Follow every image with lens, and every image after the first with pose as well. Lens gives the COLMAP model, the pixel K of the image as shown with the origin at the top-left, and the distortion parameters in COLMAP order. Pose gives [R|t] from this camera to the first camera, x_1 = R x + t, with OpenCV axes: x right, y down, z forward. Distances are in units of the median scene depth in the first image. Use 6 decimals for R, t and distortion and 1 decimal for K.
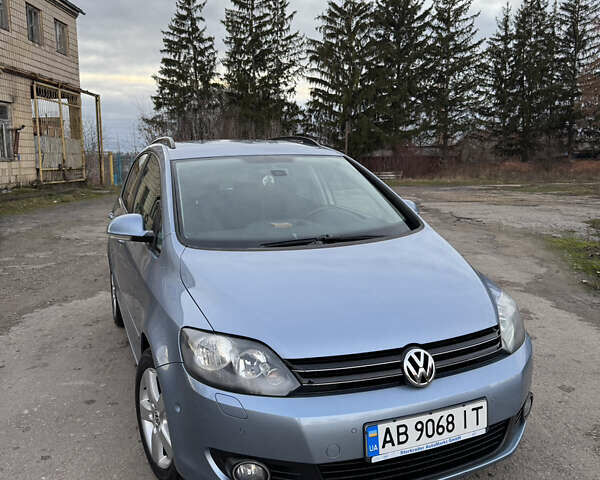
lens RADIAL K [[546.9, 0, 293.0], [0, 546.9, 250.3], [0, 0, 1]] dist [0.052965, -0.121940]
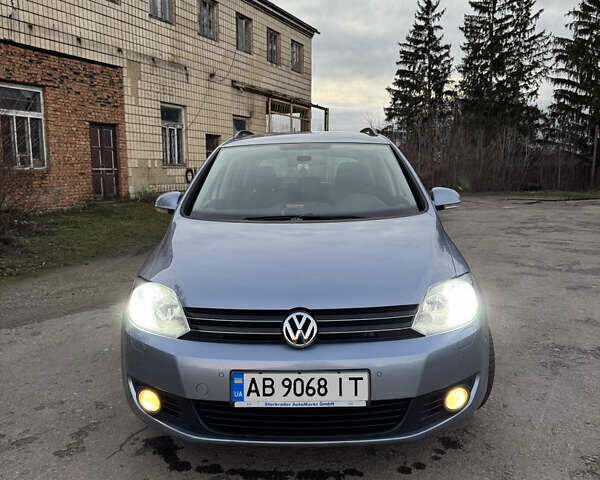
lens RADIAL K [[546.9, 0, 301.9], [0, 546.9, 244.8], [0, 0, 1]] dist [0.052965, -0.121940]
pose [[0.921973, 0.059753, -0.382617, 0.619747], [-0.070804, 0.997380, -0.014854, 0.064496], [0.380727, 0.040786, 0.923787, 0.021001]]
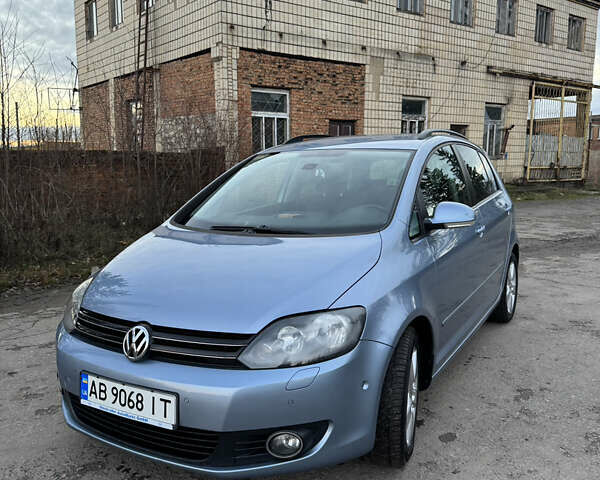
lens RADIAL K [[546.9, 0, 300.6], [0, 546.9, 244.8], [0, 0, 1]] dist [0.052965, -0.121940]
pose [[0.622378, 0.122691, -0.773041, 1.235085], [-0.128648, 0.990241, 0.053588, -0.078513], [0.772072, 0.066098, 0.632088, 0.544211]]
